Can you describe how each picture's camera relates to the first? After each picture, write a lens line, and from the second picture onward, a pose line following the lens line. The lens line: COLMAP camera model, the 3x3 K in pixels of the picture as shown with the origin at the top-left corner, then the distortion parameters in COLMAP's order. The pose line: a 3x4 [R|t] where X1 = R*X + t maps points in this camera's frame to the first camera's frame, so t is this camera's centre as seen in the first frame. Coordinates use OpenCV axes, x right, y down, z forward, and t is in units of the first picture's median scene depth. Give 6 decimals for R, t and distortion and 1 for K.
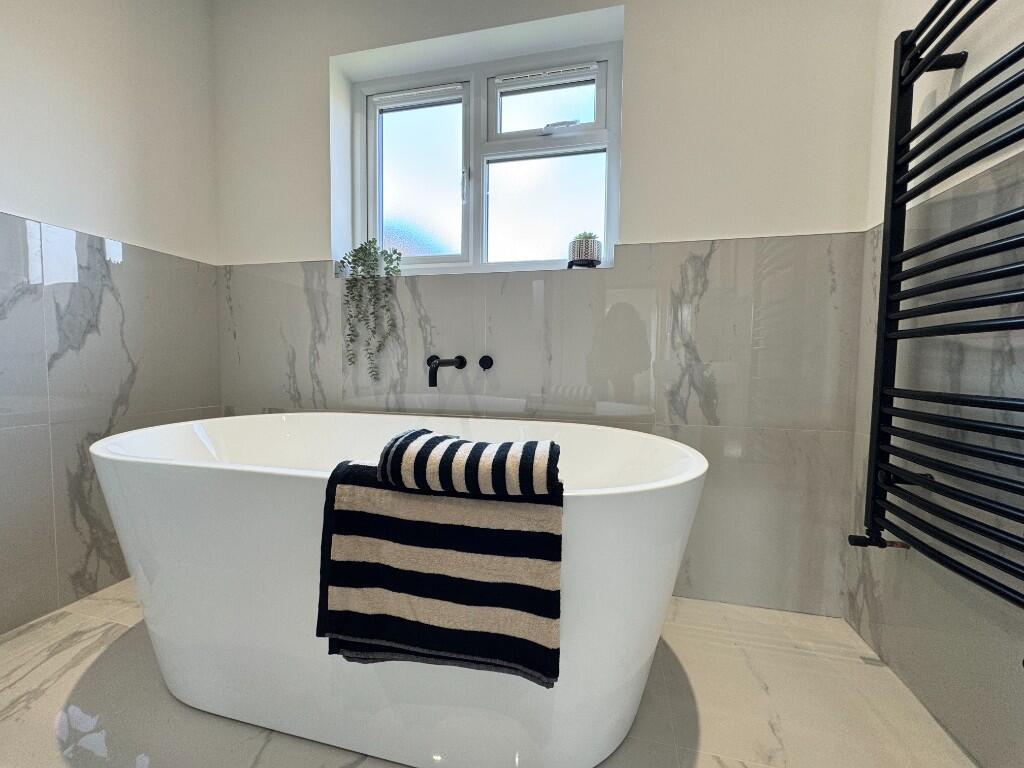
lens RADIAL K [[409.1, 0, 511.4], [0, 409.1, 384.0], [0, 0, 1]] dist [-0.005697, 0.000519]
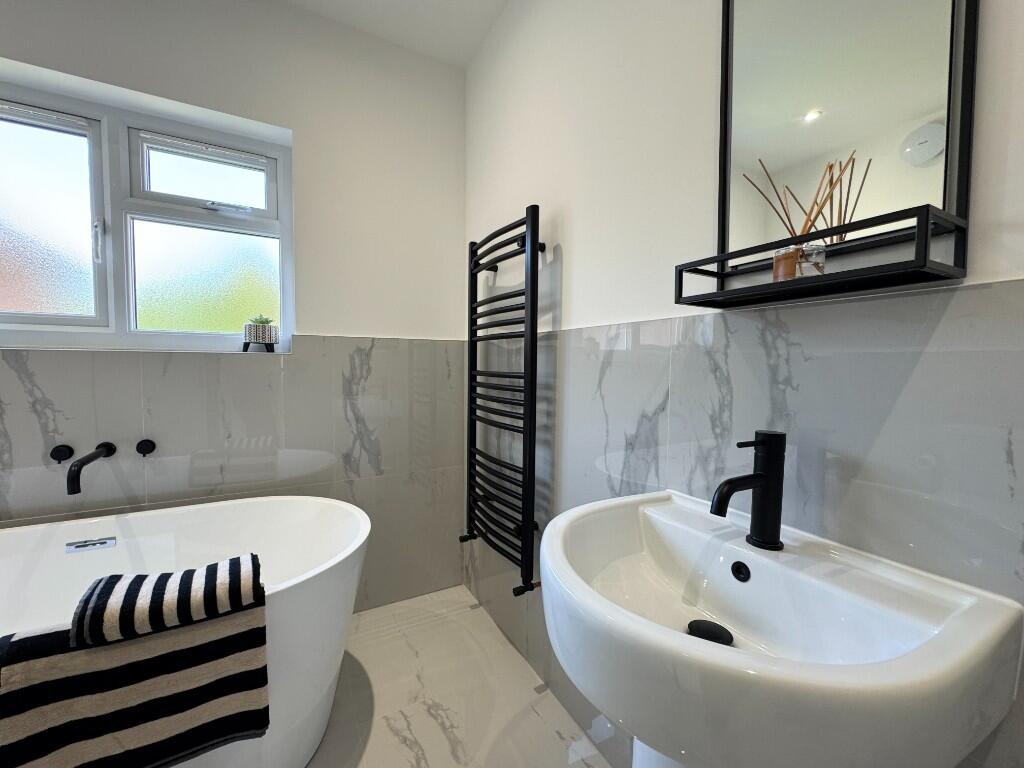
lens RADIAL K [[409.1, 0, 510.8], [0, 409.1, 385.8], [0, 0, 1]] dist [-0.005697, 0.000519]
pose [[0.737947, -0.039906, 0.673677, -0.077823], [0.033054, 0.999189, 0.022980, -0.212734], [-0.674048, 0.005310, 0.738668, -0.283191]]
